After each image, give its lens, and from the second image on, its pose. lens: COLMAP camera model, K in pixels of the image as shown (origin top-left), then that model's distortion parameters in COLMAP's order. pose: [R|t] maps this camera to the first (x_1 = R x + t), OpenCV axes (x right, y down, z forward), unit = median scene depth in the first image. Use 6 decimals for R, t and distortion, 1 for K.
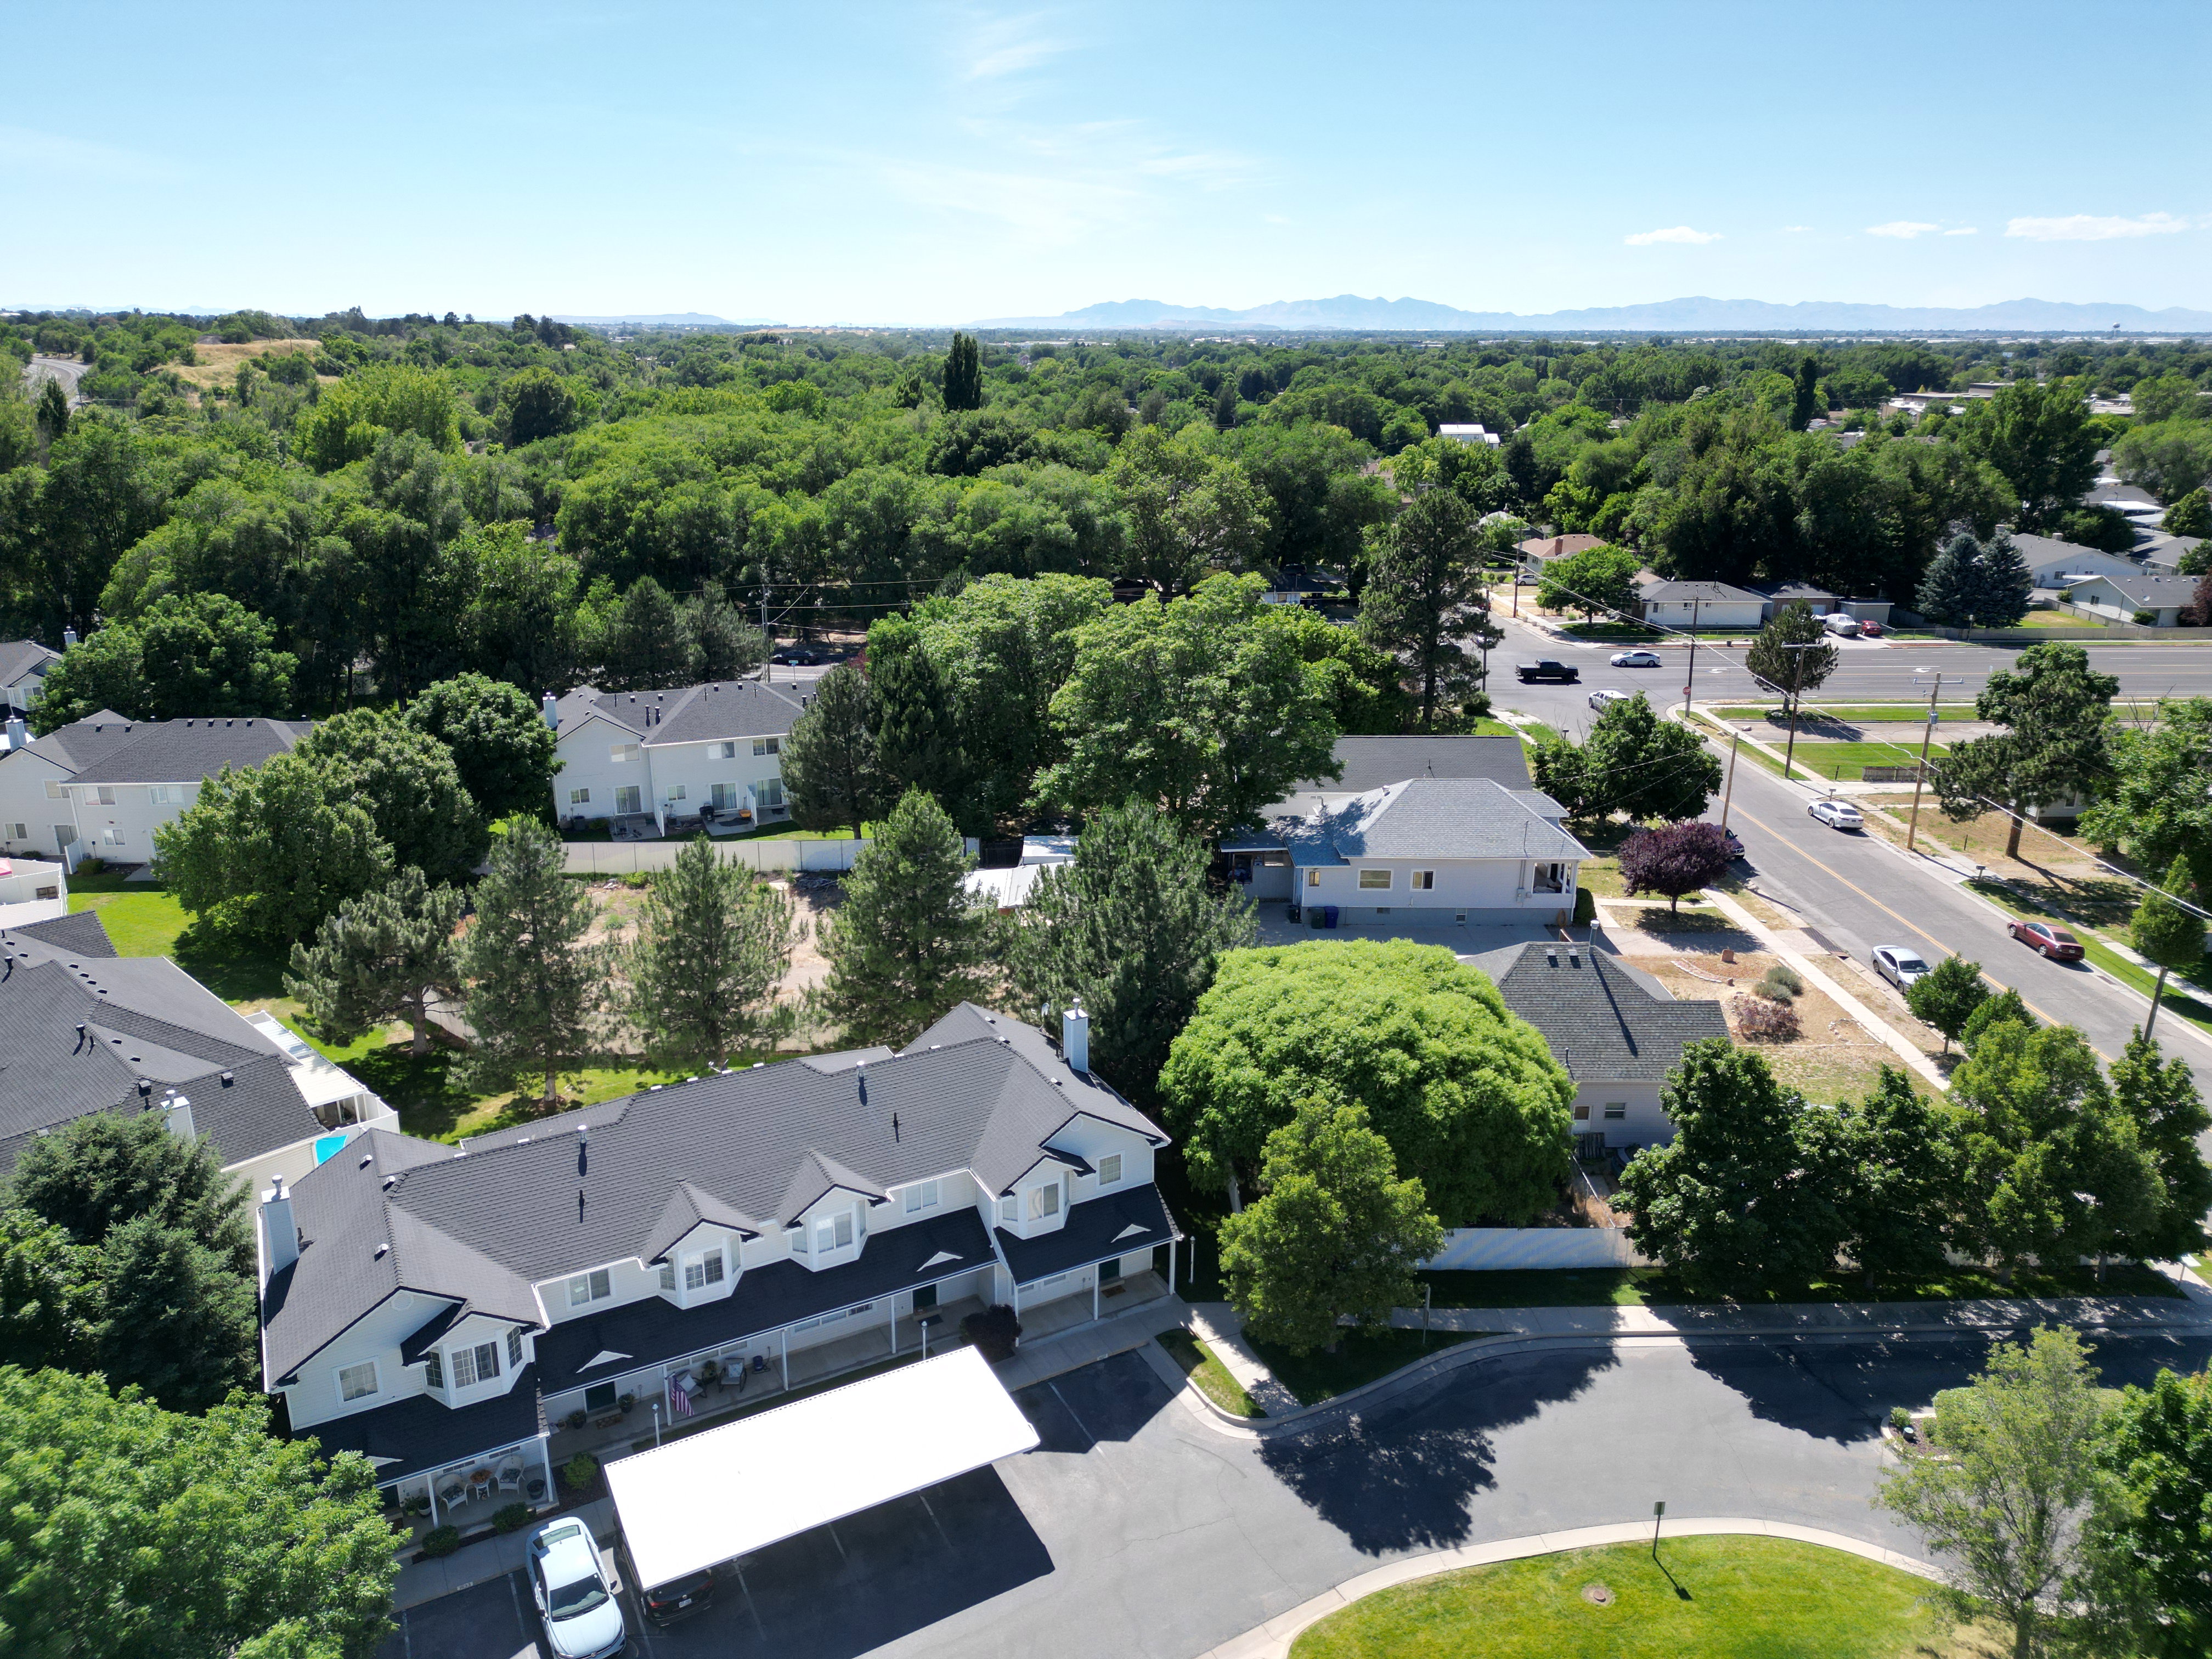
lens RADIAL K [[1542.0, 0, 1102.5], [0, 1542.0, 832.5], [0, 0, 1]] dist [0.064748, -0.059673]
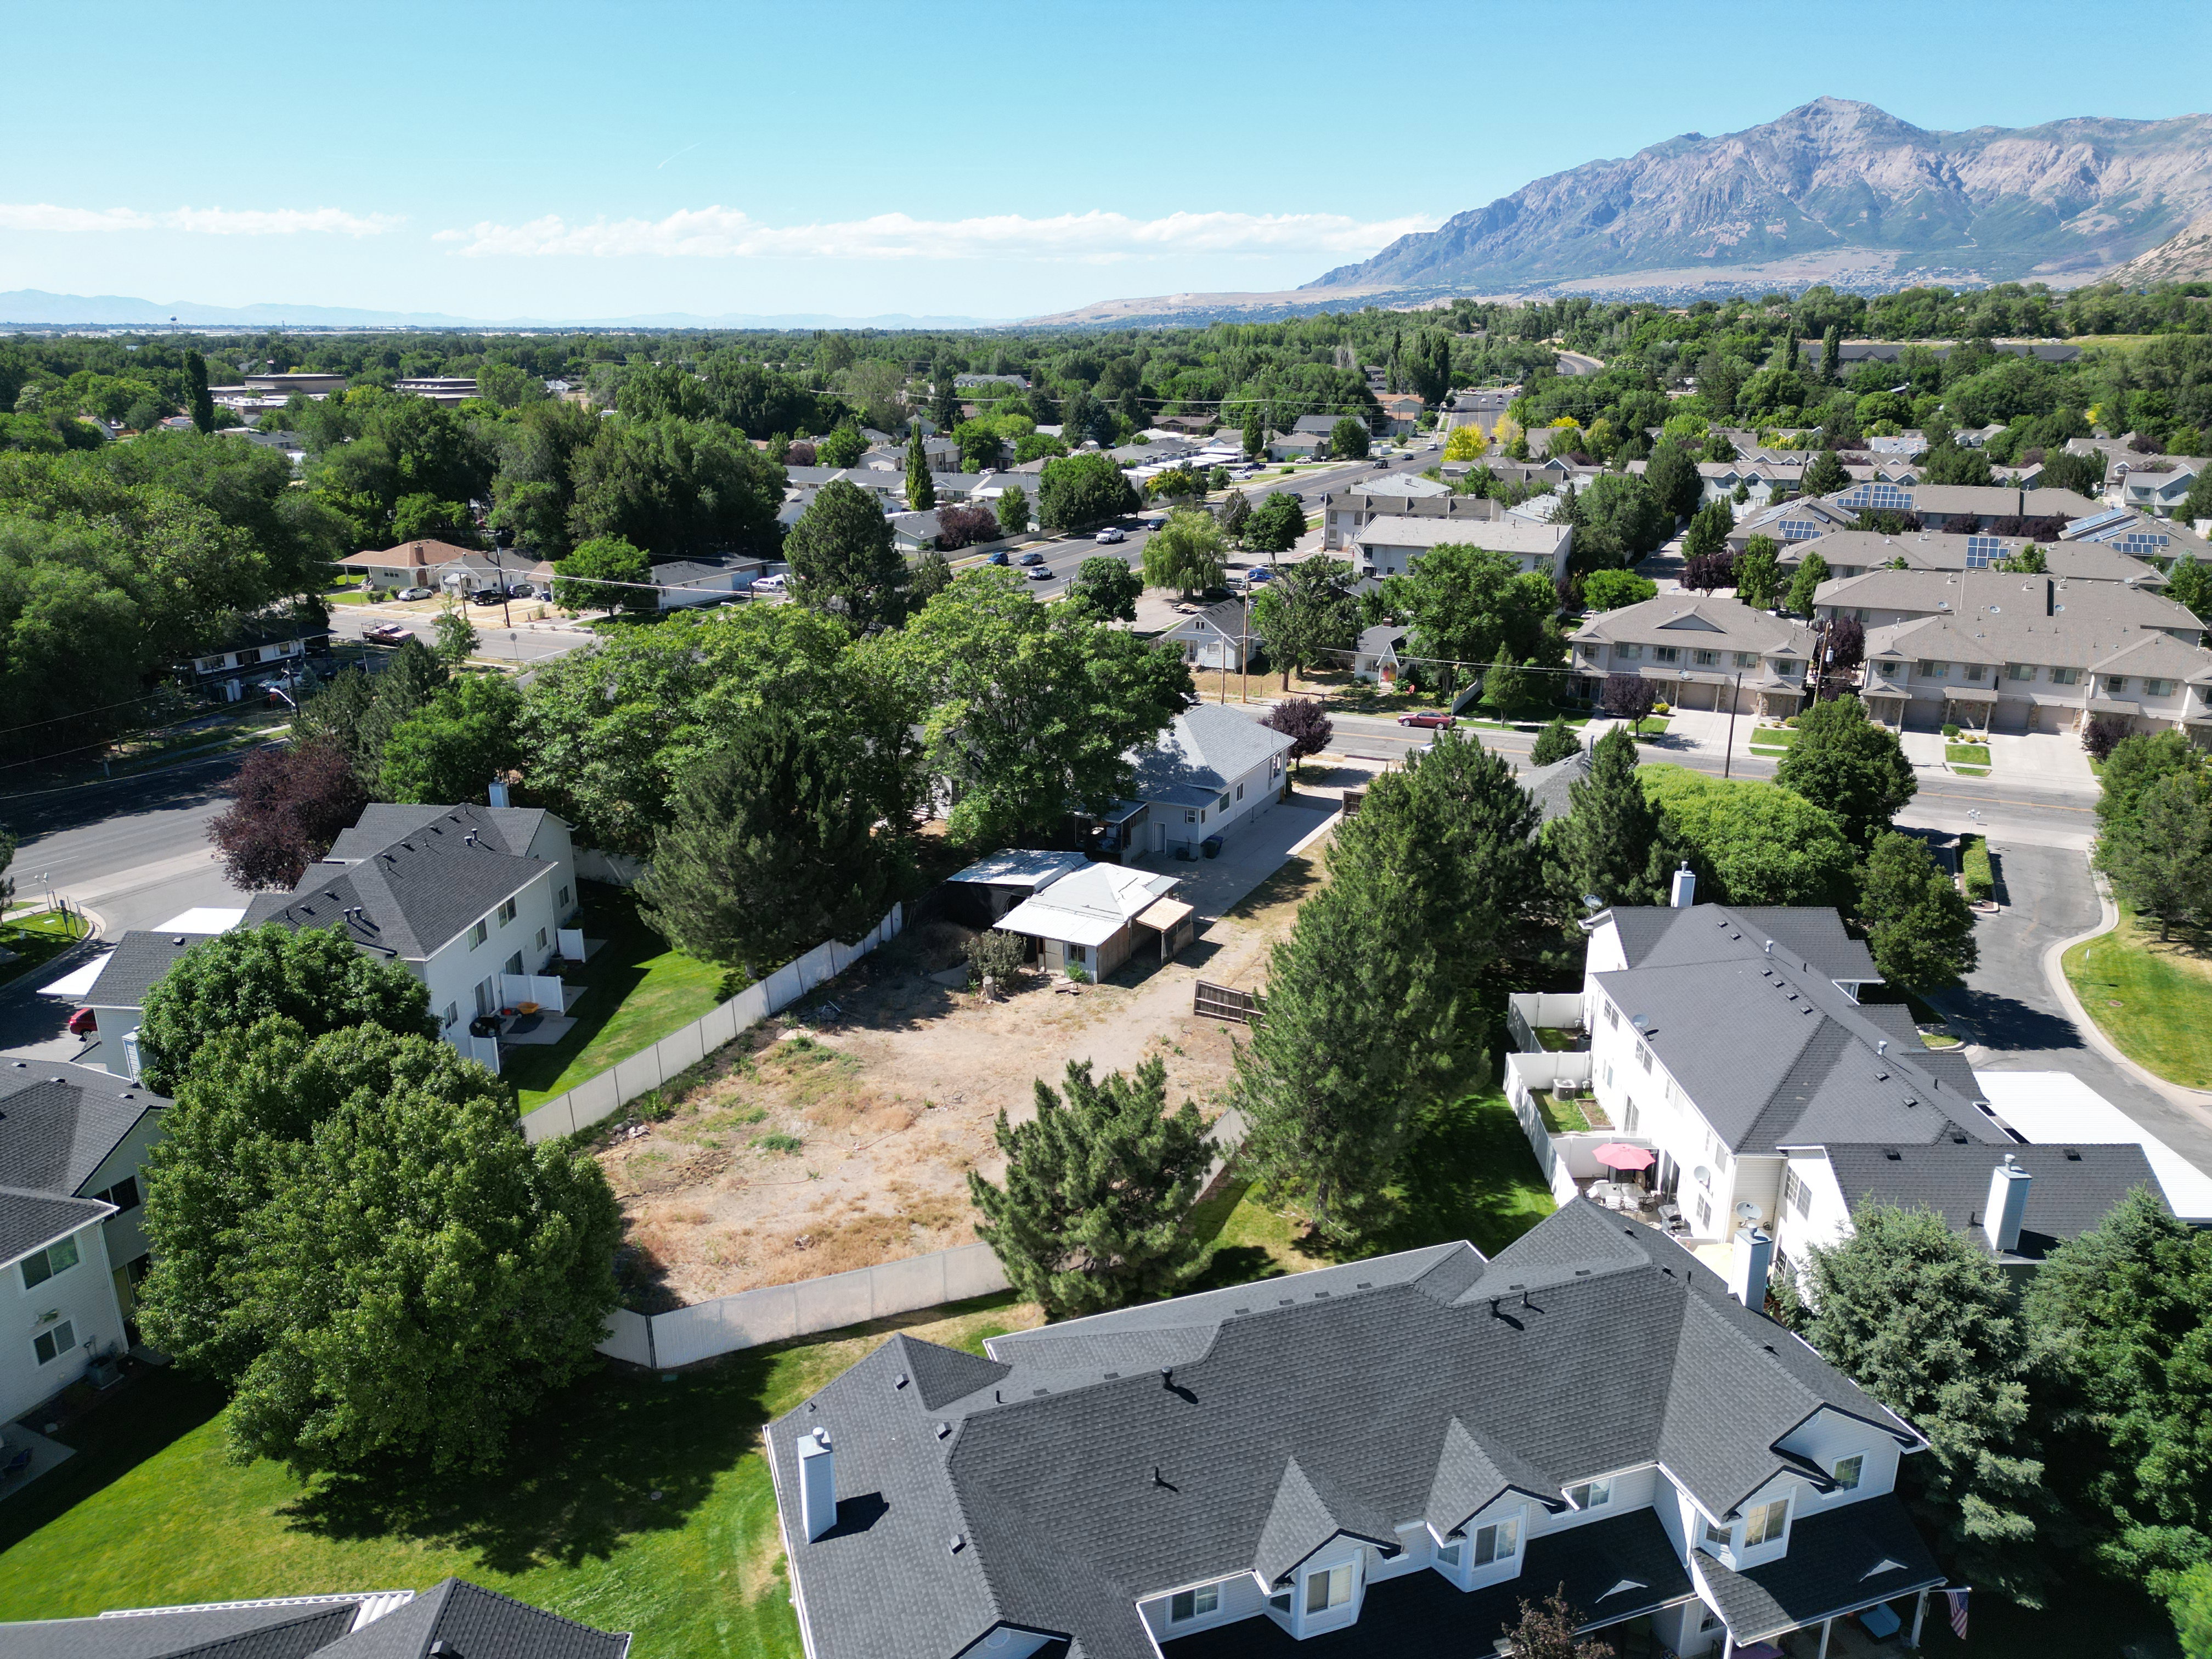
lens RADIAL K [[1542.0, 0, 1102.3], [0, 1542.0, 831.5], [0, 0, 1]] dist [0.064748, -0.059673]
pose [[0.466751, -0.280171, 0.838837, -0.762120], [0.277321, 0.947022, 0.161996, -0.146559], [-0.839783, 0.157016, 0.519721, 0.445557]]
